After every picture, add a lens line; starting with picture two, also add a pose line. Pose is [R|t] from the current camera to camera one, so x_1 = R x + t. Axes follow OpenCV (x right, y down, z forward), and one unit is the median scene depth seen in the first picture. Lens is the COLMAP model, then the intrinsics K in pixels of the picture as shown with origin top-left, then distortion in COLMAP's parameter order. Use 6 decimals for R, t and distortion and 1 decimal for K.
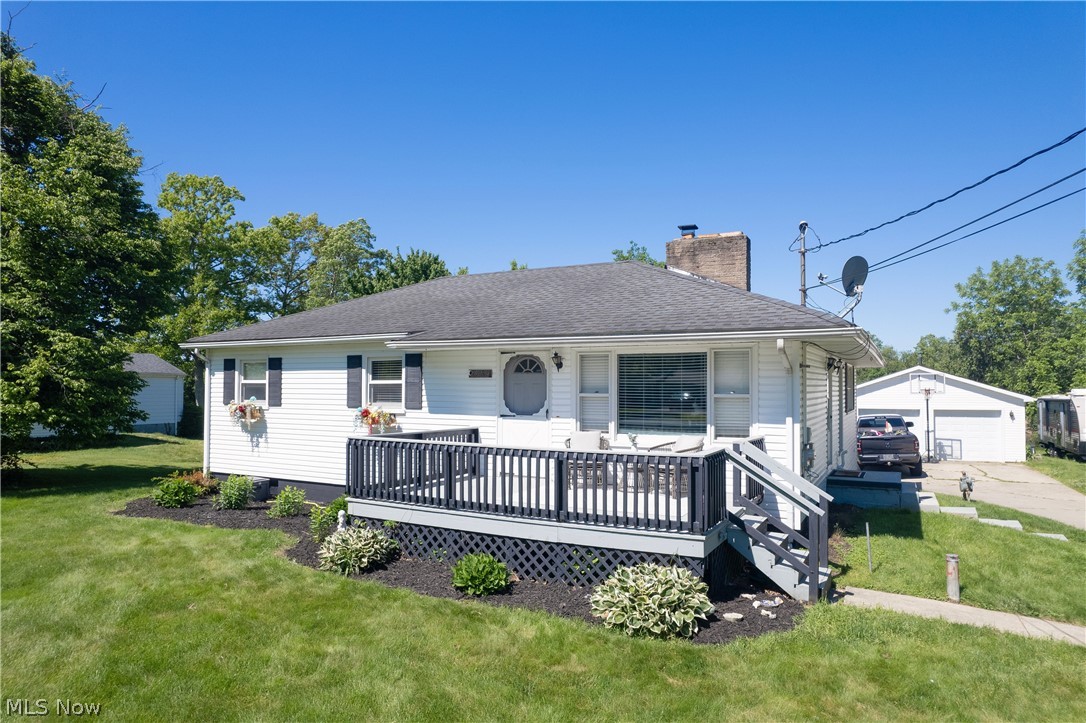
lens RADIAL K [[689.1, 0, 541.4], [0, 689.1, 384.5], [0, 0, 1]] dist [-0.048698, 0.026296]
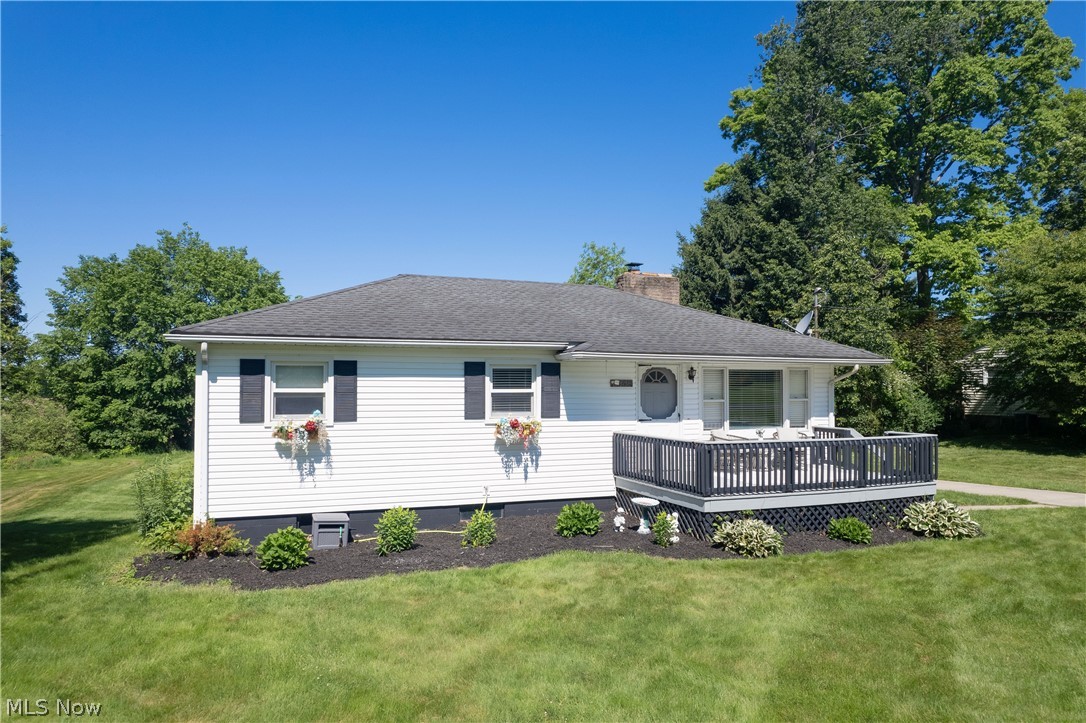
lens RADIAL K [[689.1, 0, 550.0], [0, 689.1, 387.4], [0, 0, 1]] dist [-0.048698, 0.026296]
pose [[0.656985, -0.002505, 0.753899, -0.998696], [-0.001089, 0.999990, 0.004271, -0.013635], [-0.753902, -0.003627, 0.656976, 0.356230]]
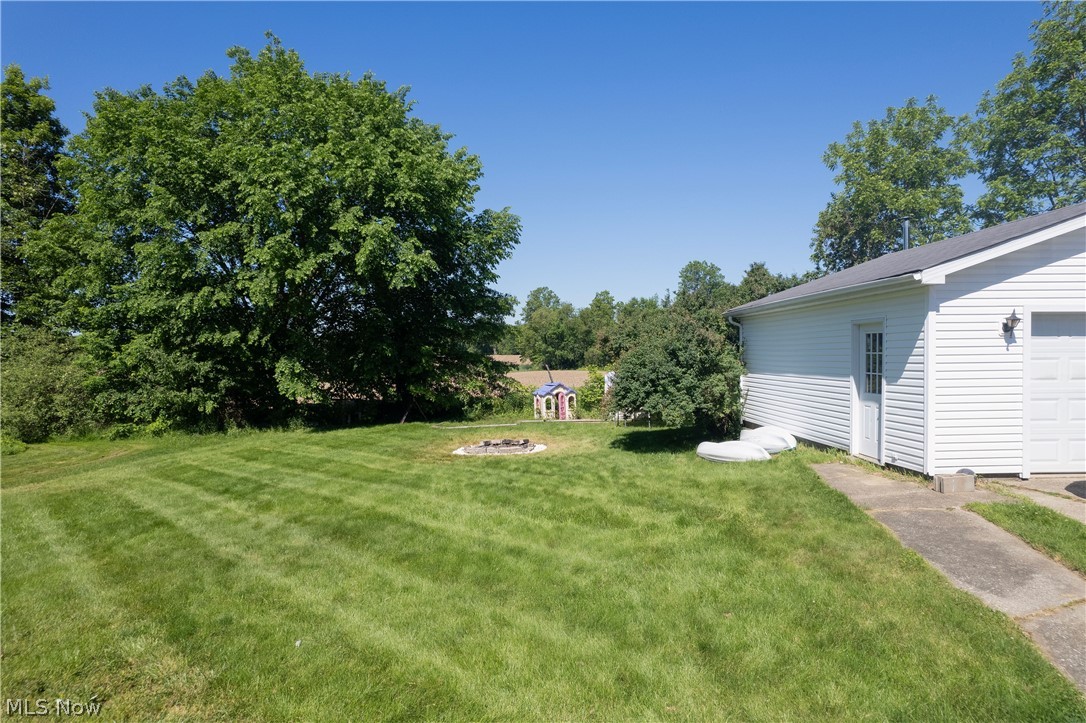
lens RADIAL K [[689.1, 0, 541.7], [0, 689.1, 341.7], [0, 0, 1]] dist [-0.048698, 0.026296]
pose [[0.888055, -0.005489, 0.459704, 0.363518], [0.012012, 0.999864, -0.011266, 0.128343], [-0.459580, 0.015527, 0.888001, 2.149744]]
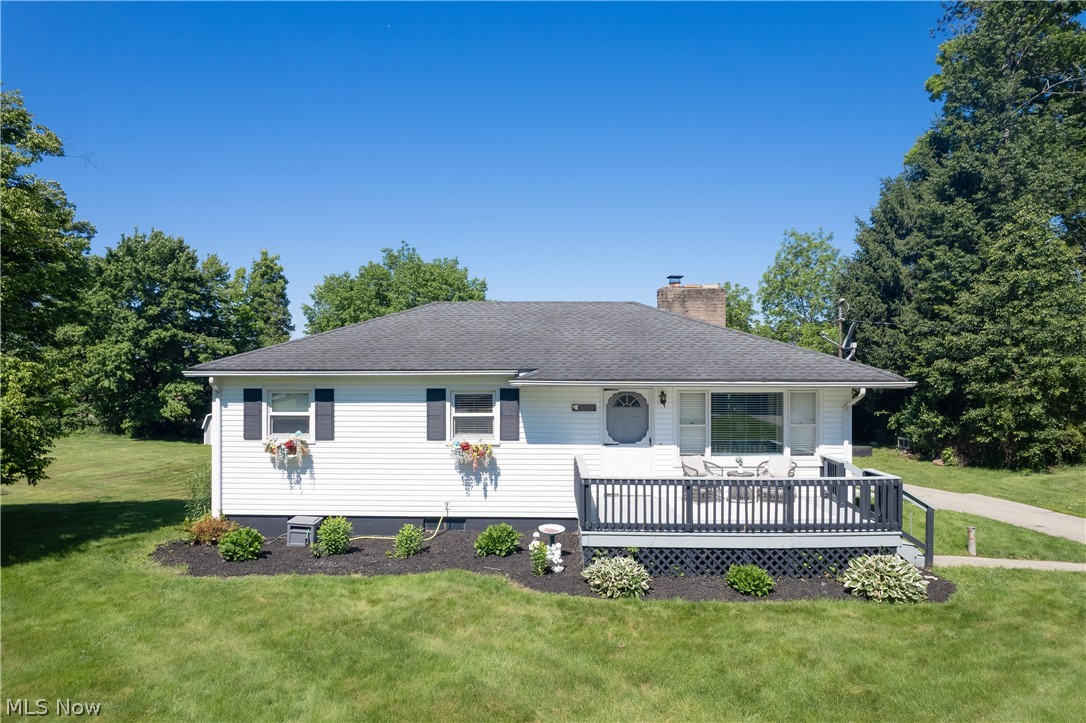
lens RADIAL K [[689.1, 0, 545.8], [0, 689.1, 393.0], [0, 0, 1]] dist [-0.048698, 0.026296]
pose [[0.890036, -0.013945, 0.455678, -0.656501], [0.000482, 0.999560, 0.029648, -0.073251], [-0.455891, -0.026169, 0.889651, 0.025176]]
